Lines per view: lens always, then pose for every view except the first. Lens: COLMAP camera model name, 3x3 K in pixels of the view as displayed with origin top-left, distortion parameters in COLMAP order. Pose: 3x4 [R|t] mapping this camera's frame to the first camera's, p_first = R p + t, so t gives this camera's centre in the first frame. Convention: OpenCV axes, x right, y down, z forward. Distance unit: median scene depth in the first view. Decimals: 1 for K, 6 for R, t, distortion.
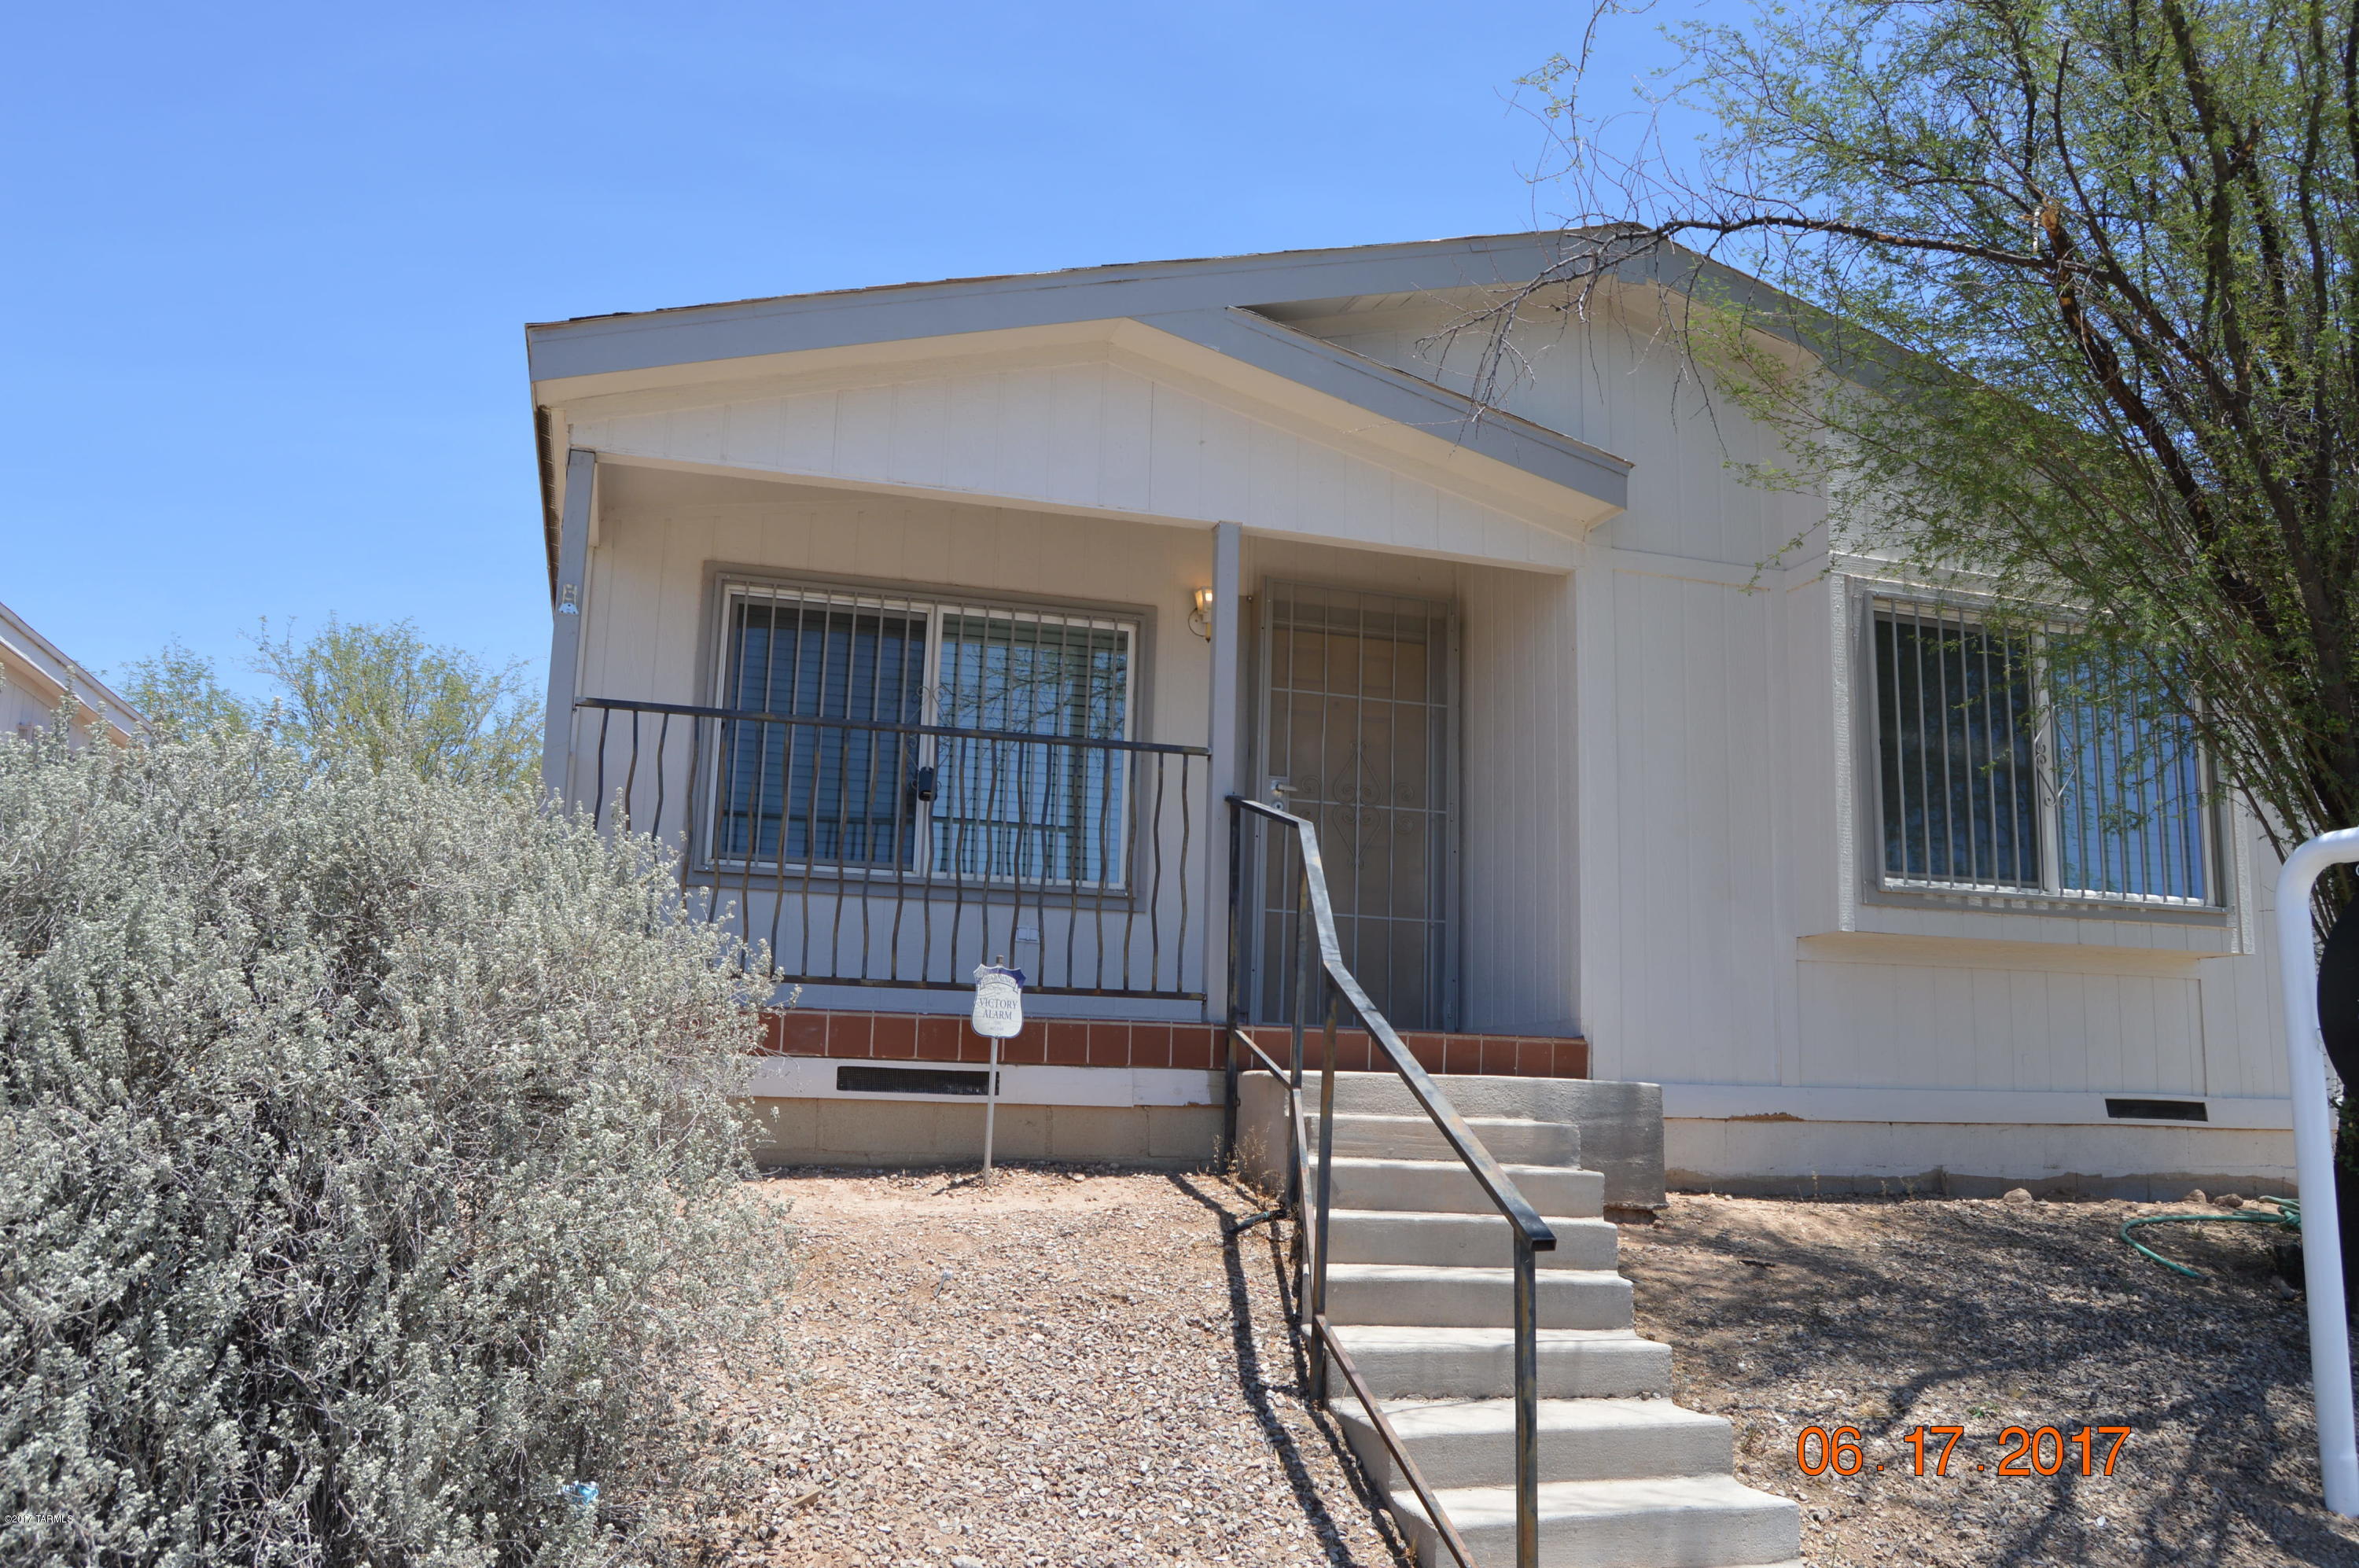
lens RADIAL K [[1869.6, 0, 1189.4], [0, 1869.6, 786.9], [0, 0, 1]] dist [-0.098302, 0.040331]
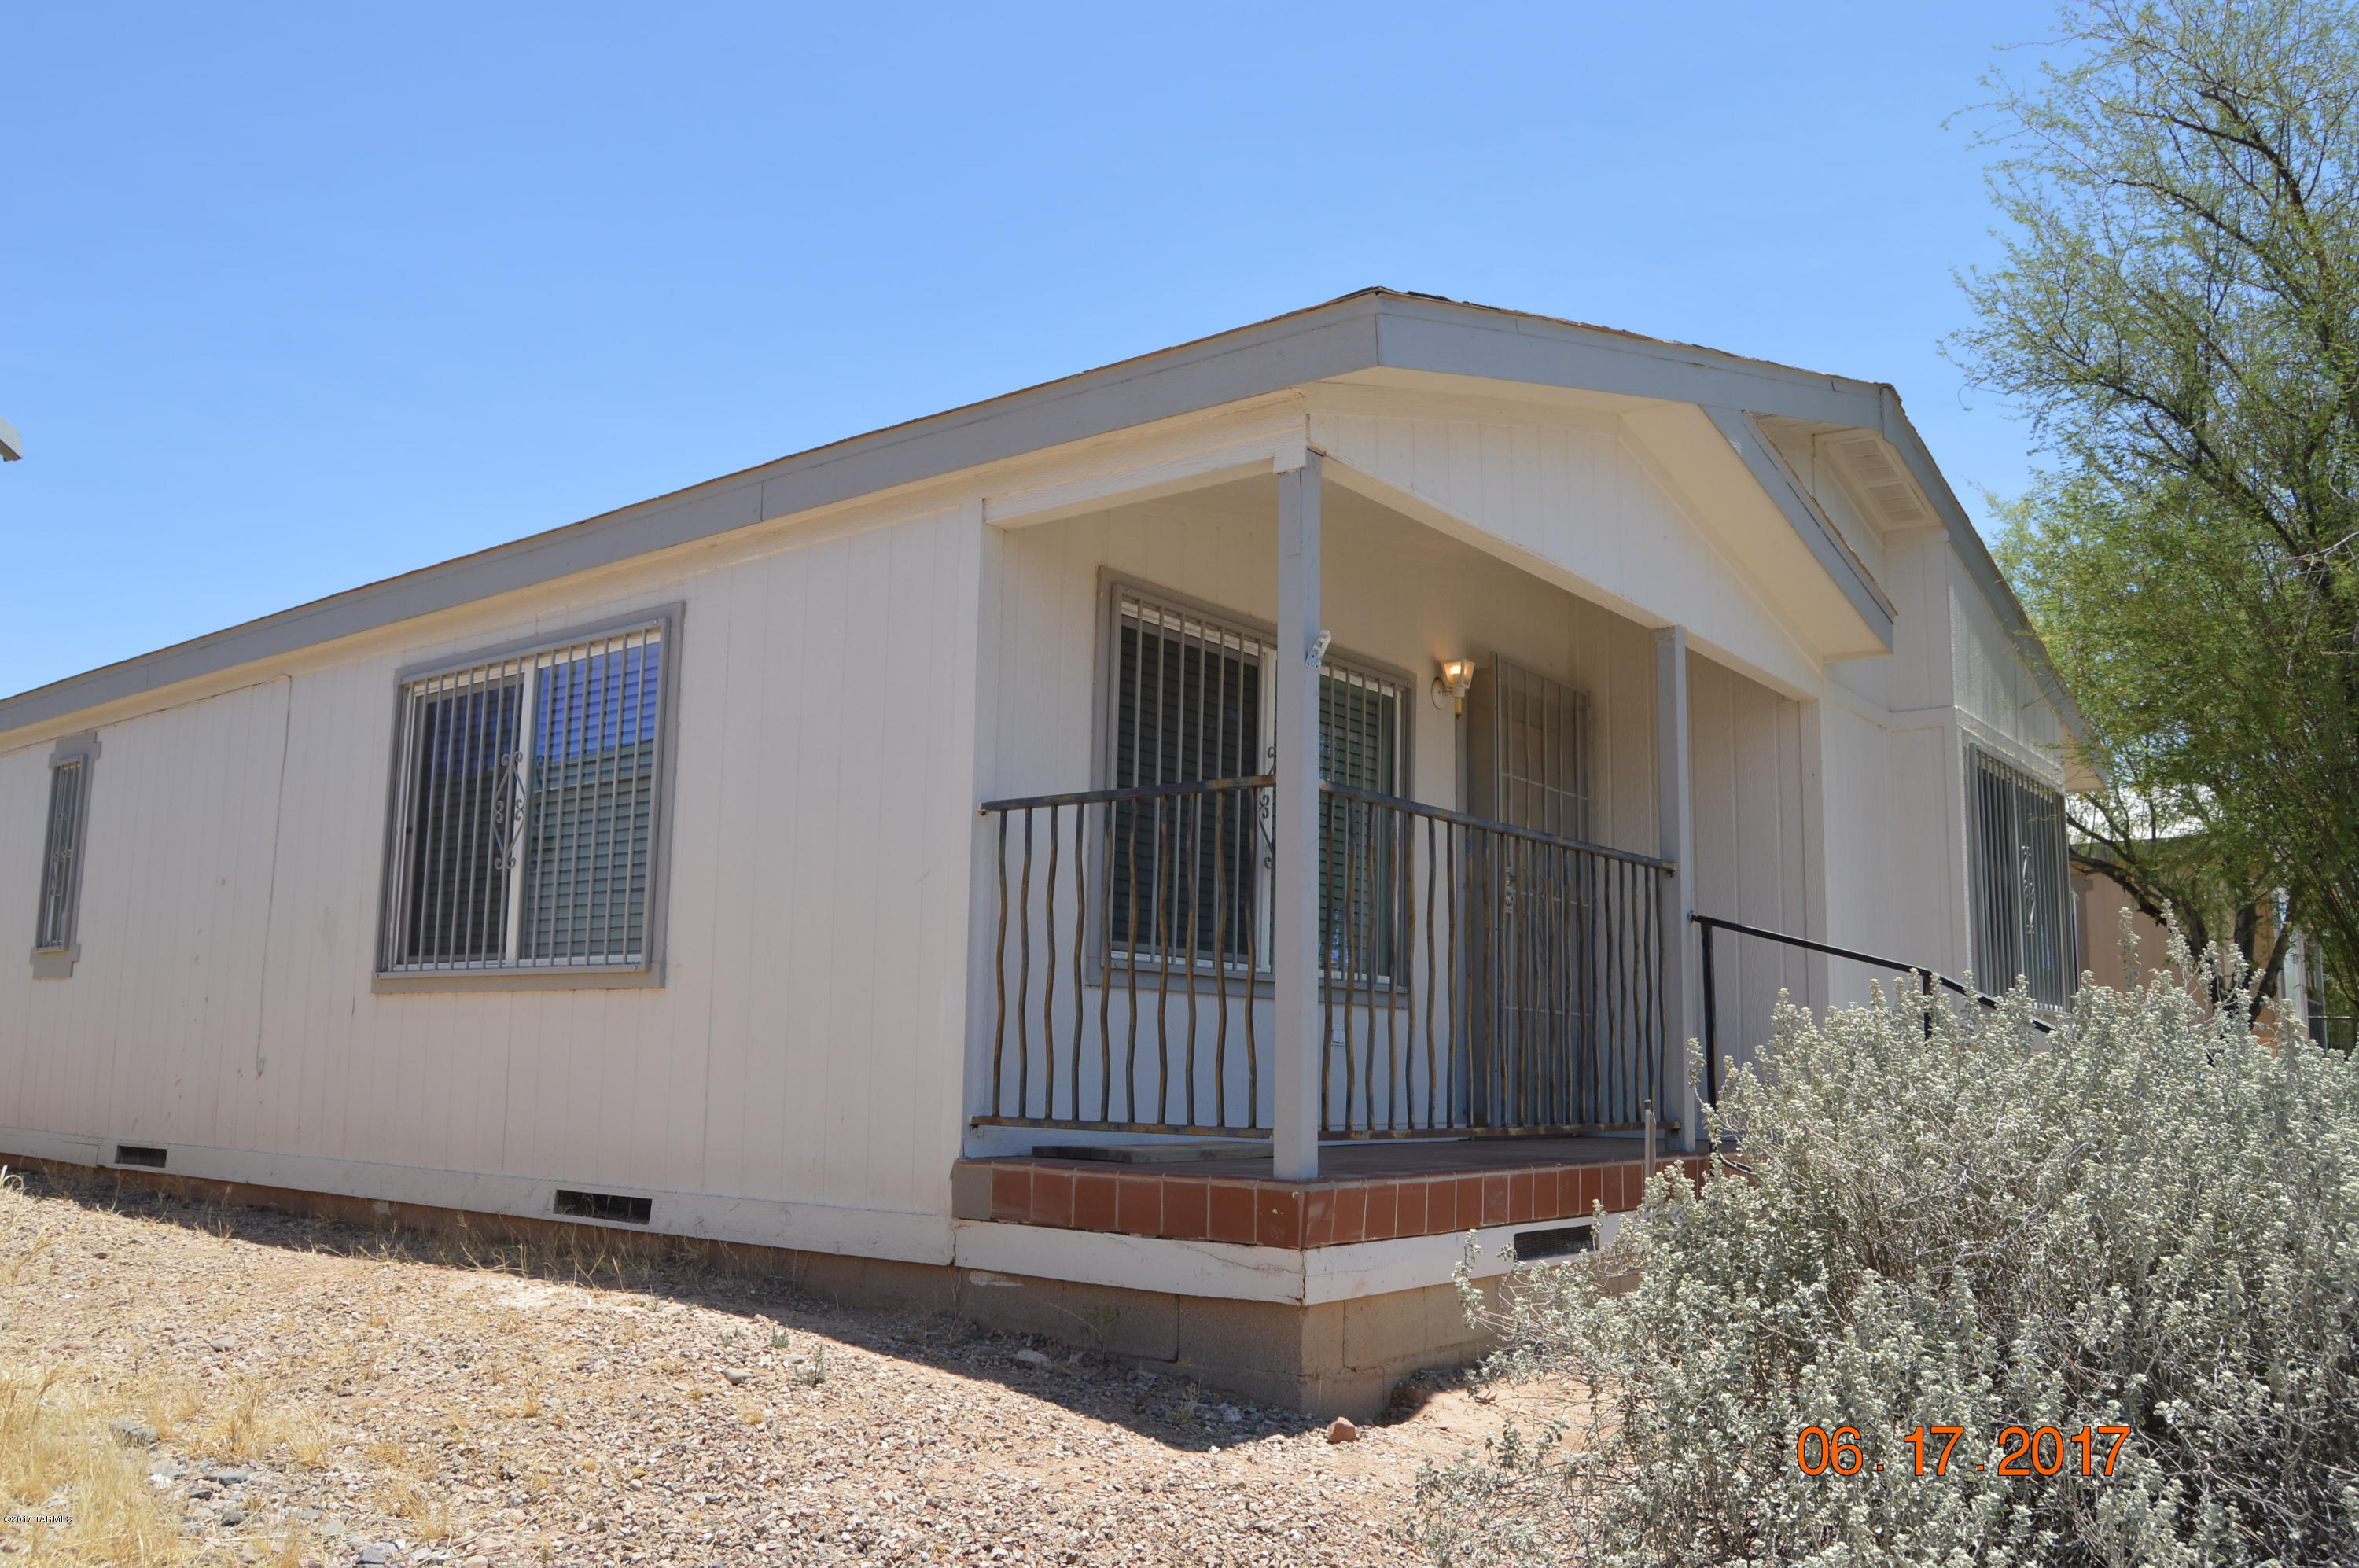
lens RADIAL K [[1869.6, 0, 1189.4], [0, 1869.6, 786.9], [0, 0, 1]] dist [-0.098302, 0.040331]
pose [[0.804539, 0.069224, 0.589851, -0.676174], [-0.089893, 0.995935, 0.005731, -0.037356], [-0.587057, -0.057634, 0.807491, 0.336021]]
